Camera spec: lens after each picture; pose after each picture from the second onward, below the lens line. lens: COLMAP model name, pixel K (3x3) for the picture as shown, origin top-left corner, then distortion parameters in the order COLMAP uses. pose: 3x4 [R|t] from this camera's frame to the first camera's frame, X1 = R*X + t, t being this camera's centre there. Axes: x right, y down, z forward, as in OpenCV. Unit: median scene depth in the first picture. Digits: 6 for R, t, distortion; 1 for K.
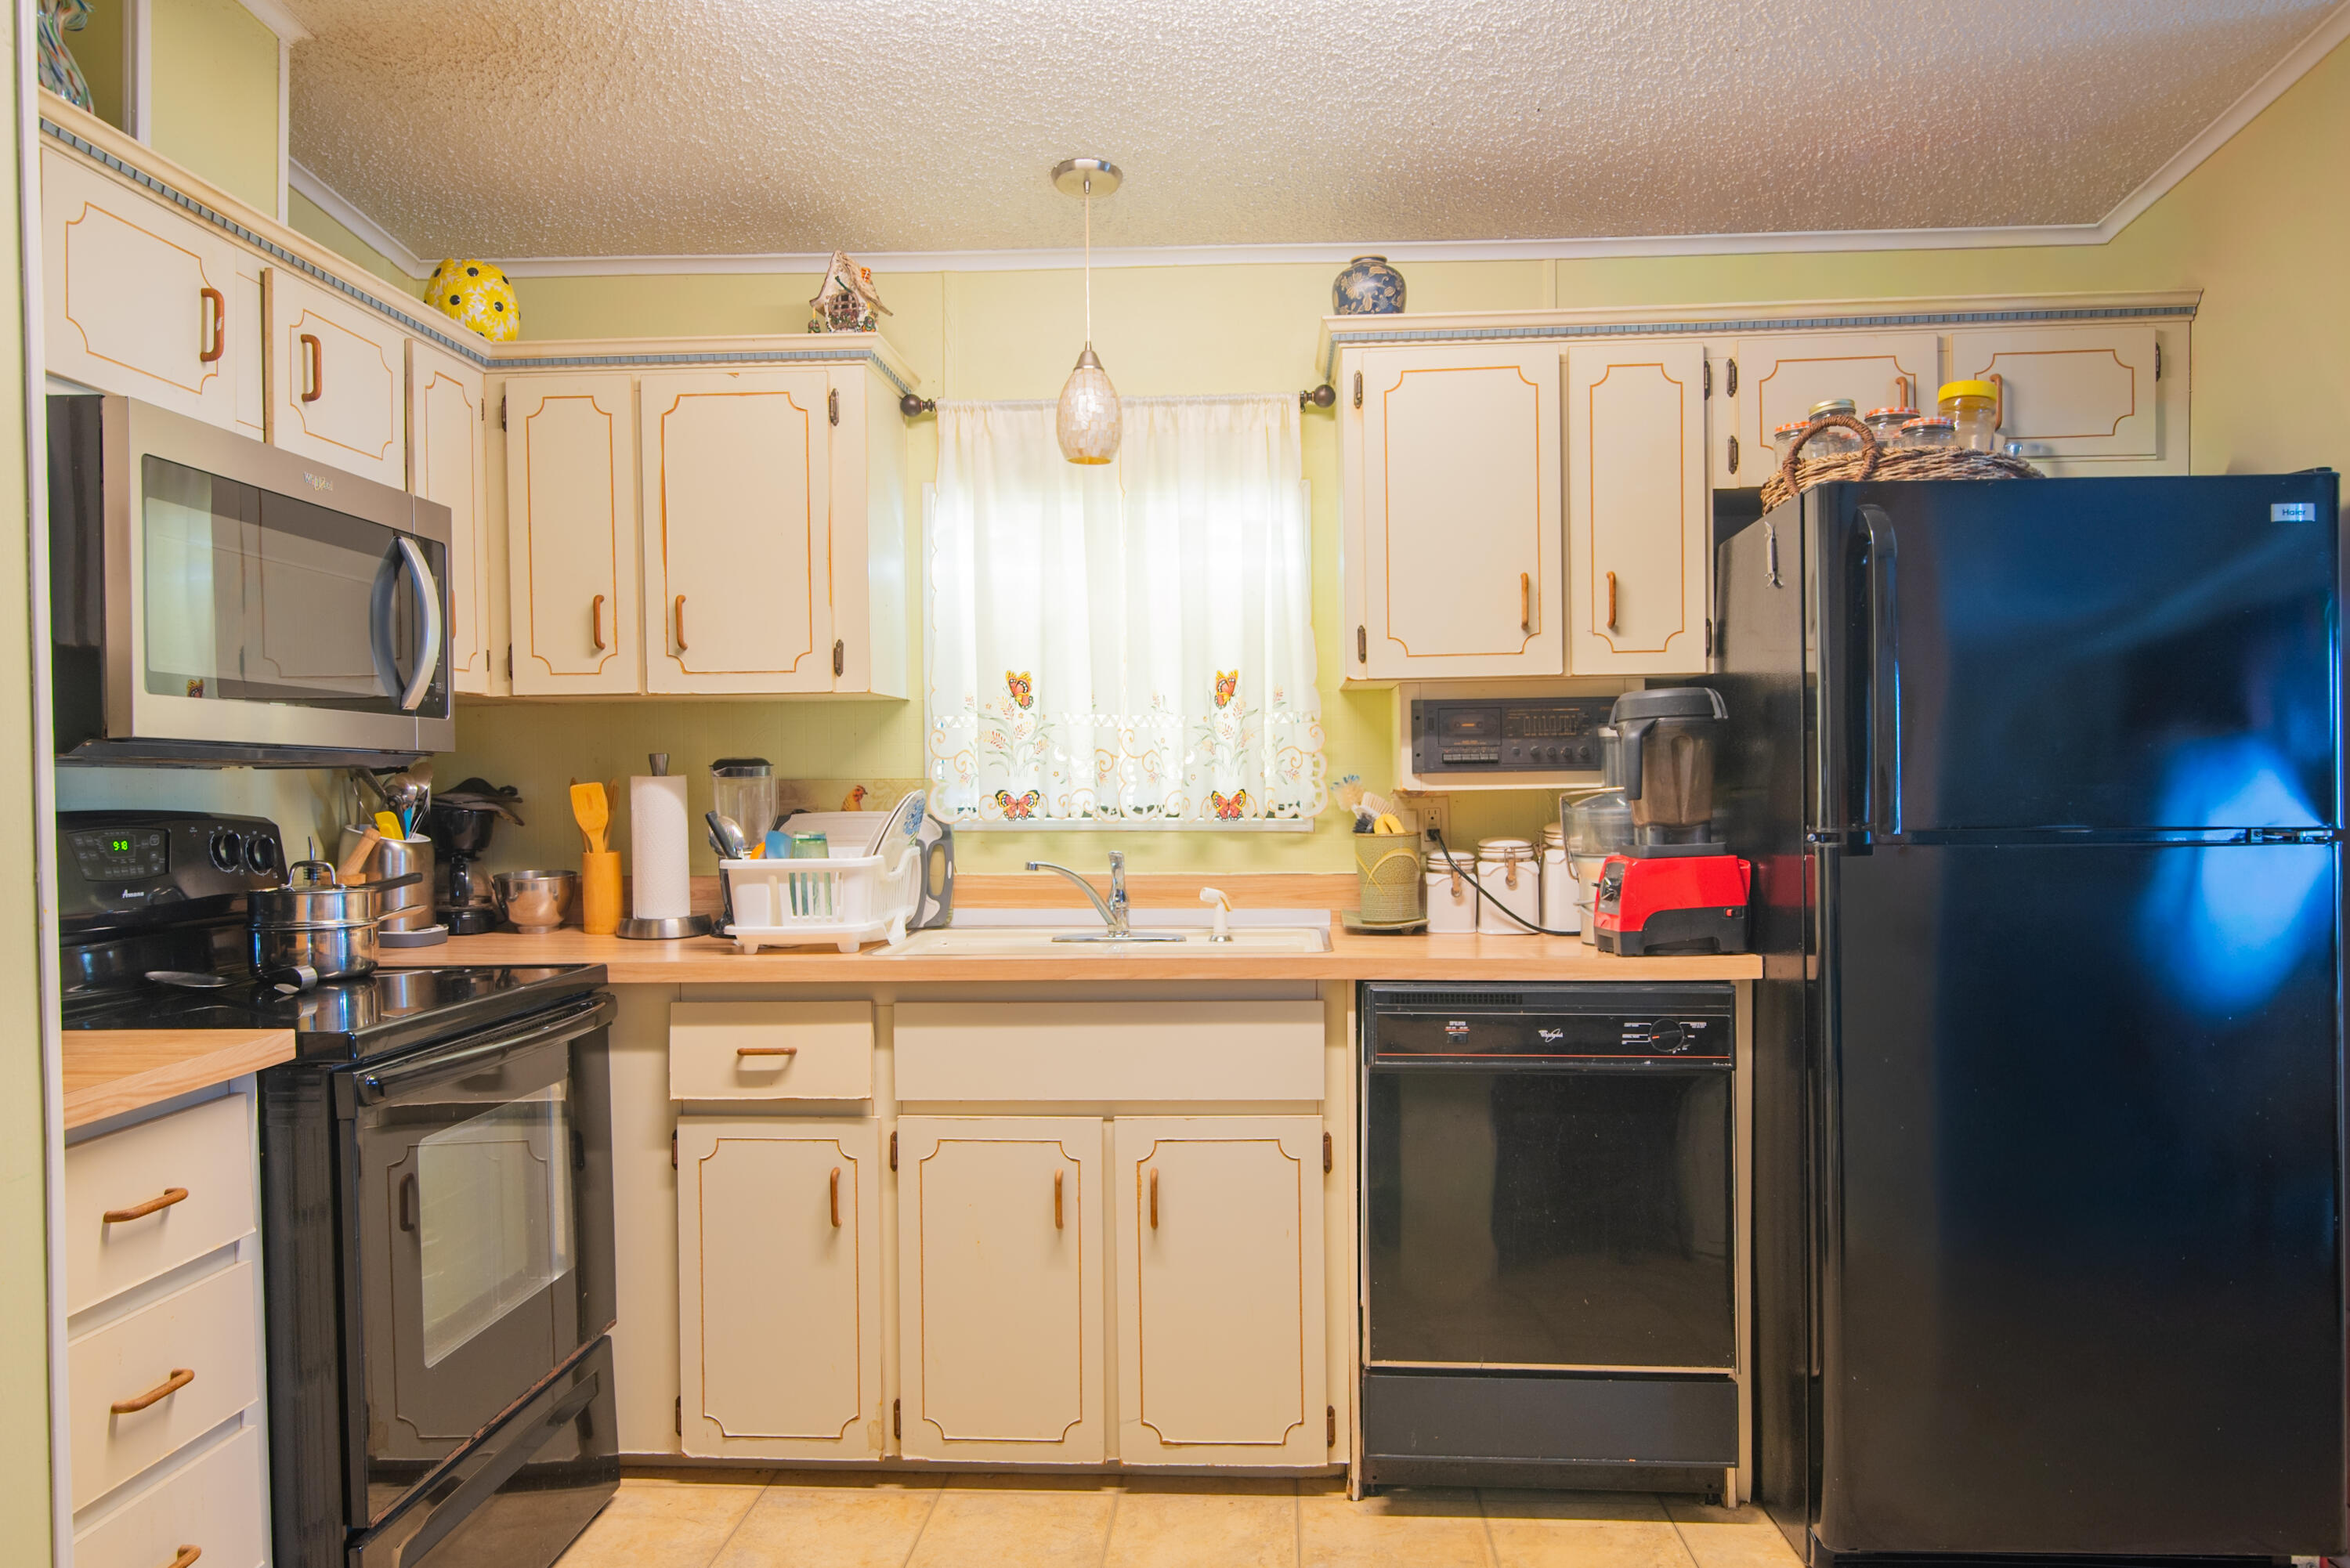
lens RADIAL K [[1566.1, 0, 1171.2], [0, 1566.1, 813.9], [0, 0, 1]] dist [-0.000429, 0.000105]
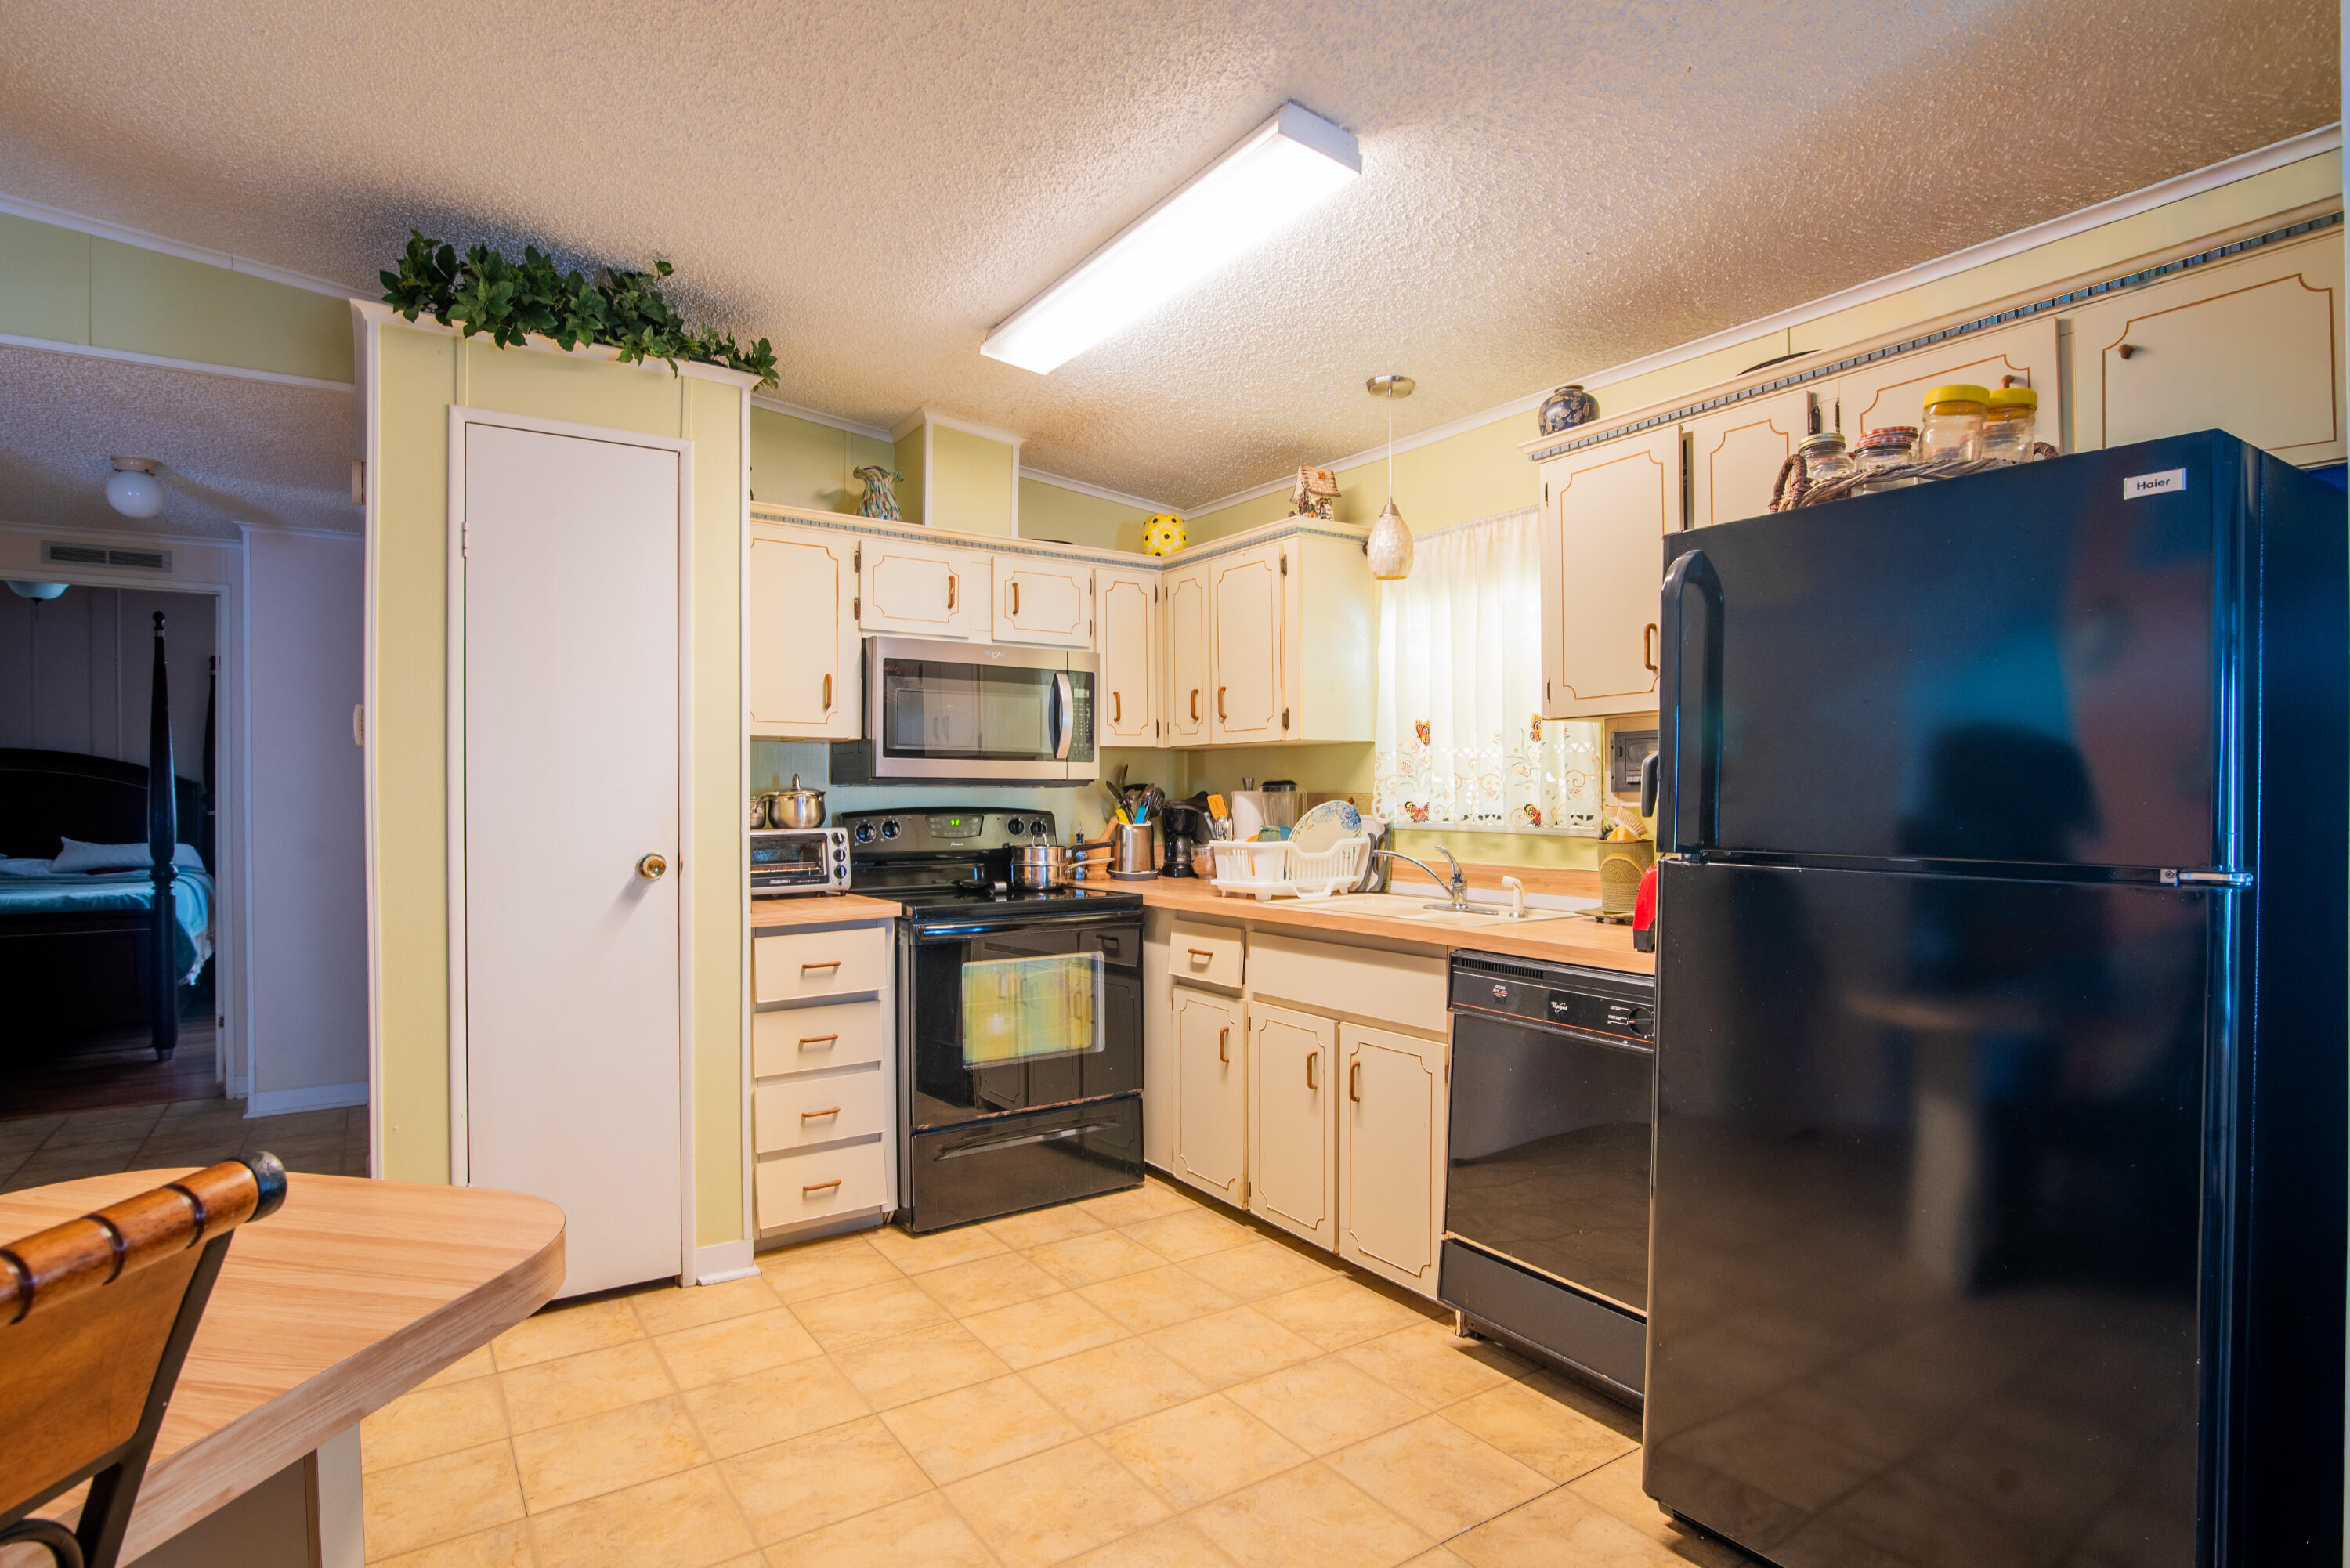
lens RADIAL K [[1148.9, 0, 1164.5], [0, 1148.9, 797.3], [0, 0, 1]] dist [-0.016741, 0.000216]
pose [[0.618022, 0.008426, -0.786116, 0.691090], [-0.017652, 0.999839, -0.003160, -0.013621], [0.785963, 0.015829, 0.618071, 0.181520]]
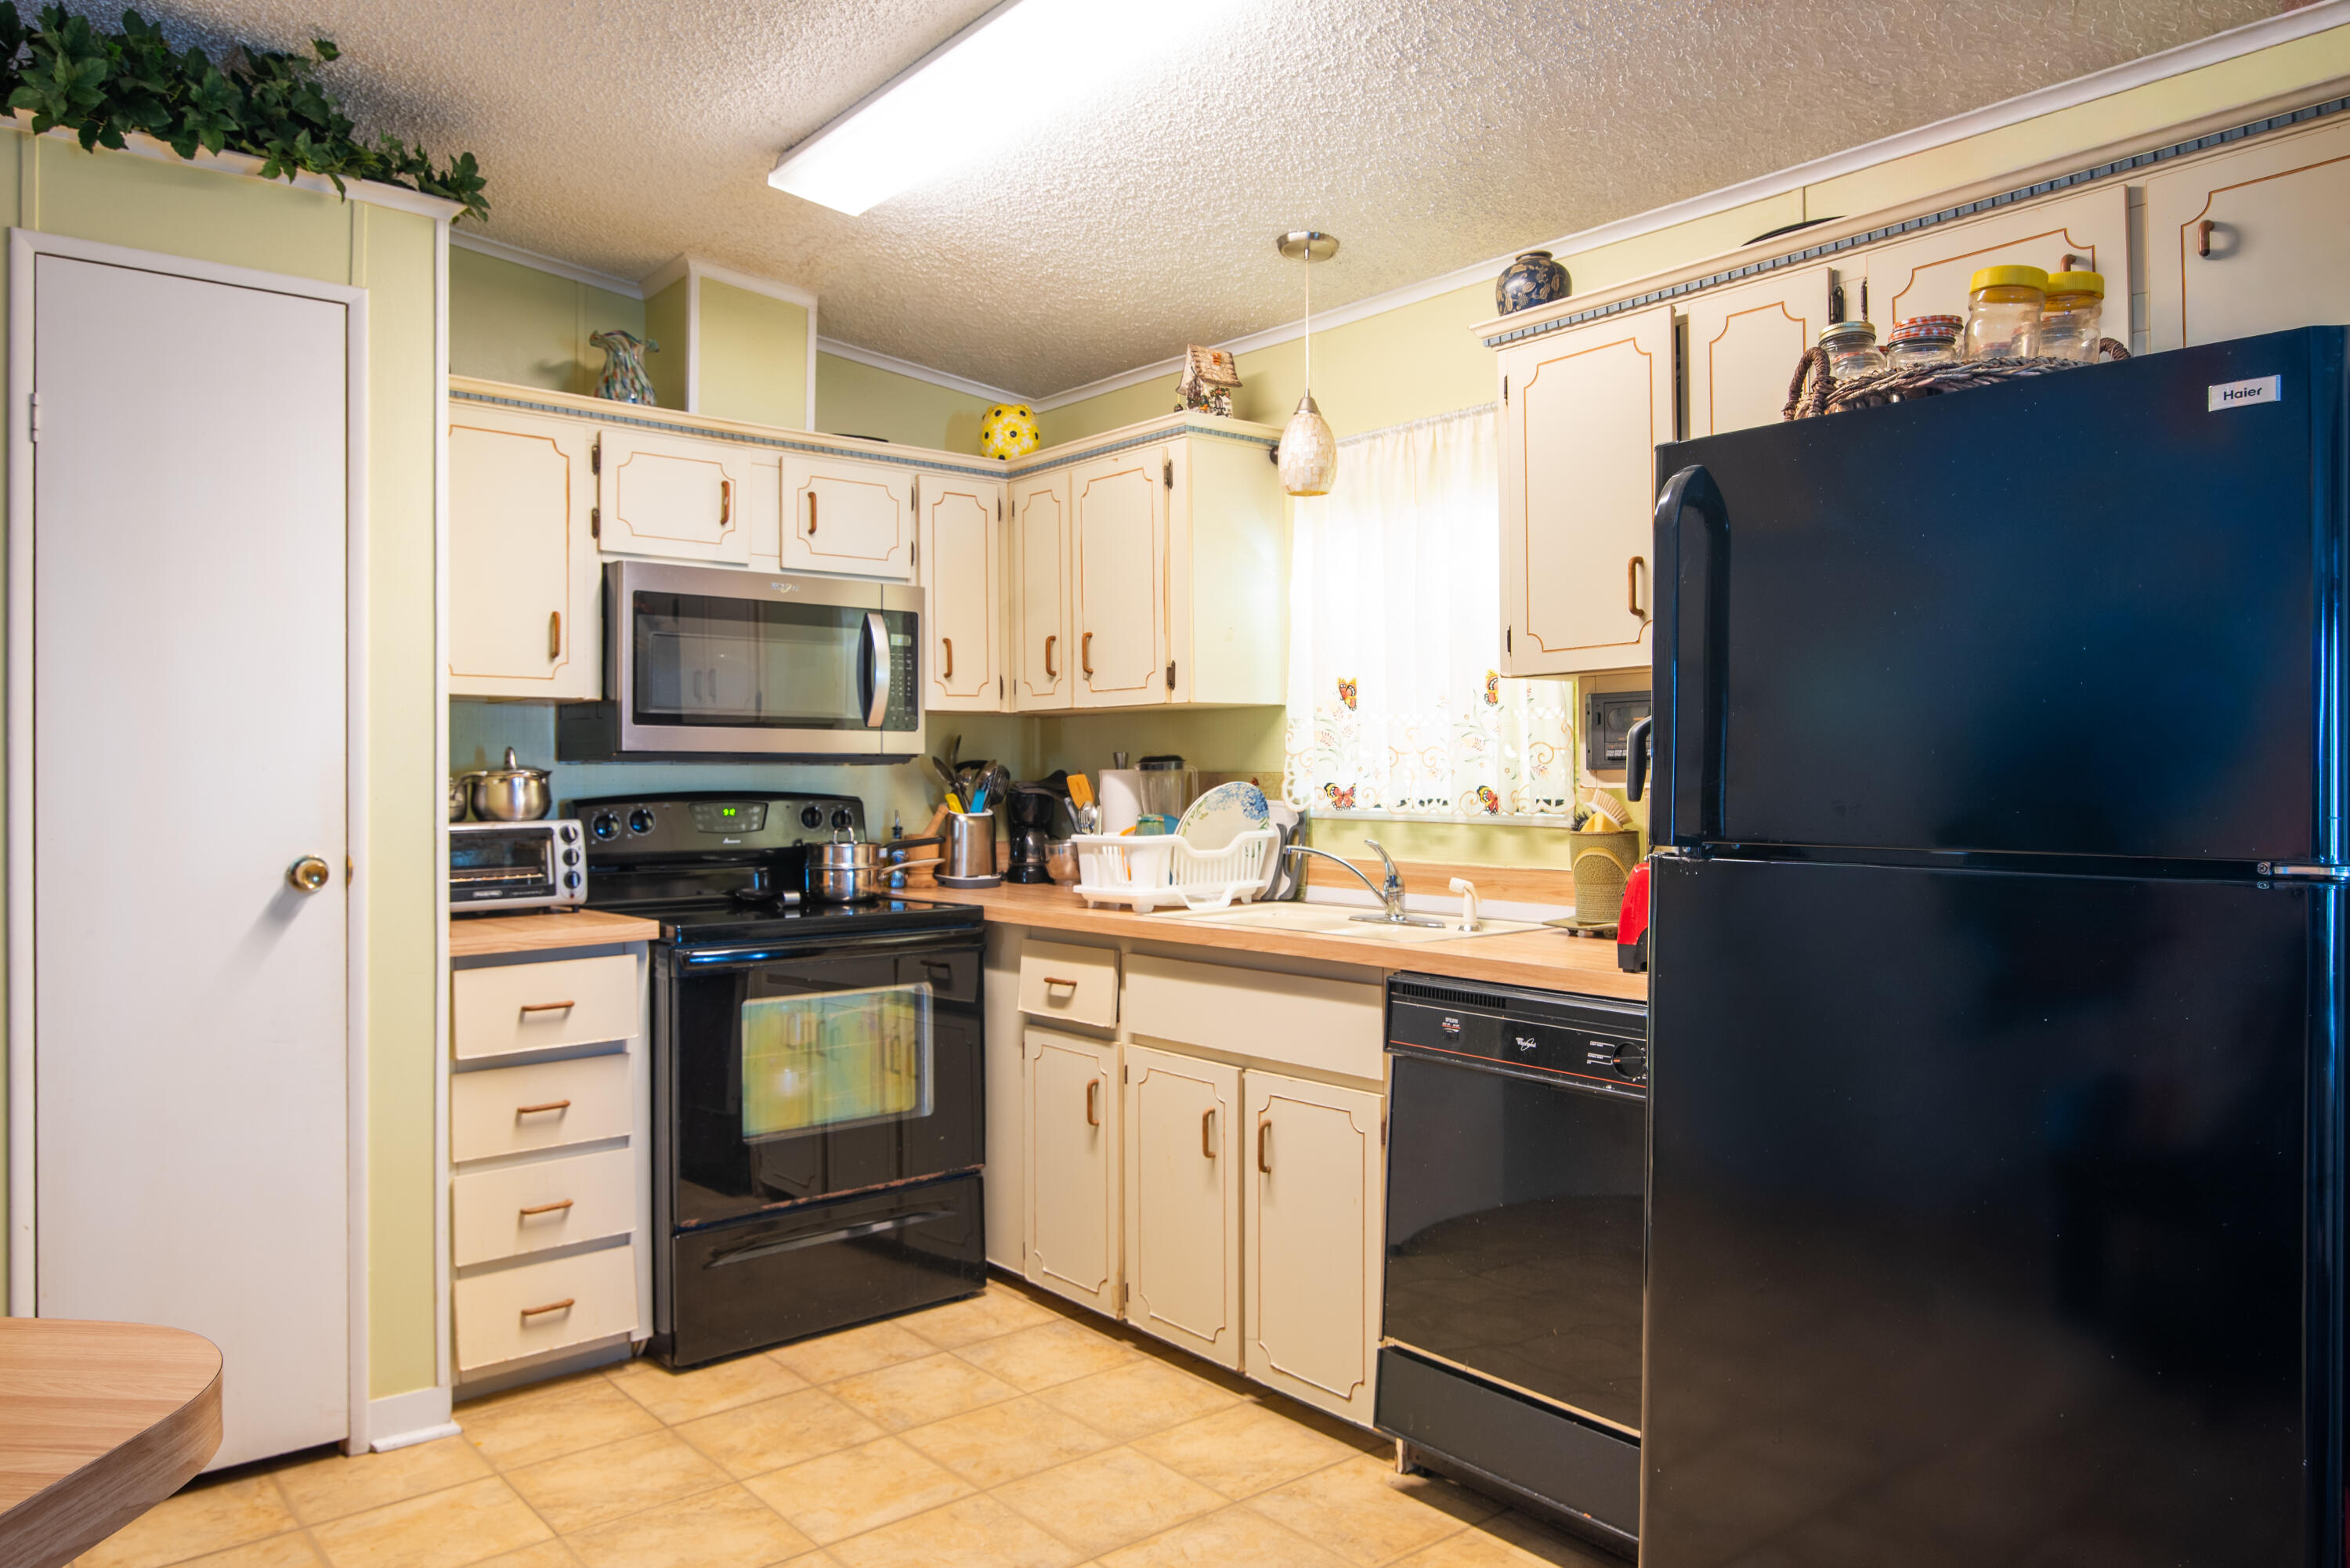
lens RADIAL K [[1520.1, 0, 1144.6], [0, 1520.1, 769.7], [0, 0, 1]] dist [0.000190, -0.000130]
pose [[0.690859, 0.003050, -0.722983, 0.690668], [-0.015370, 0.999827, -0.010469, -0.012769], [0.722826, 0.018345, 0.690786, 0.165846]]
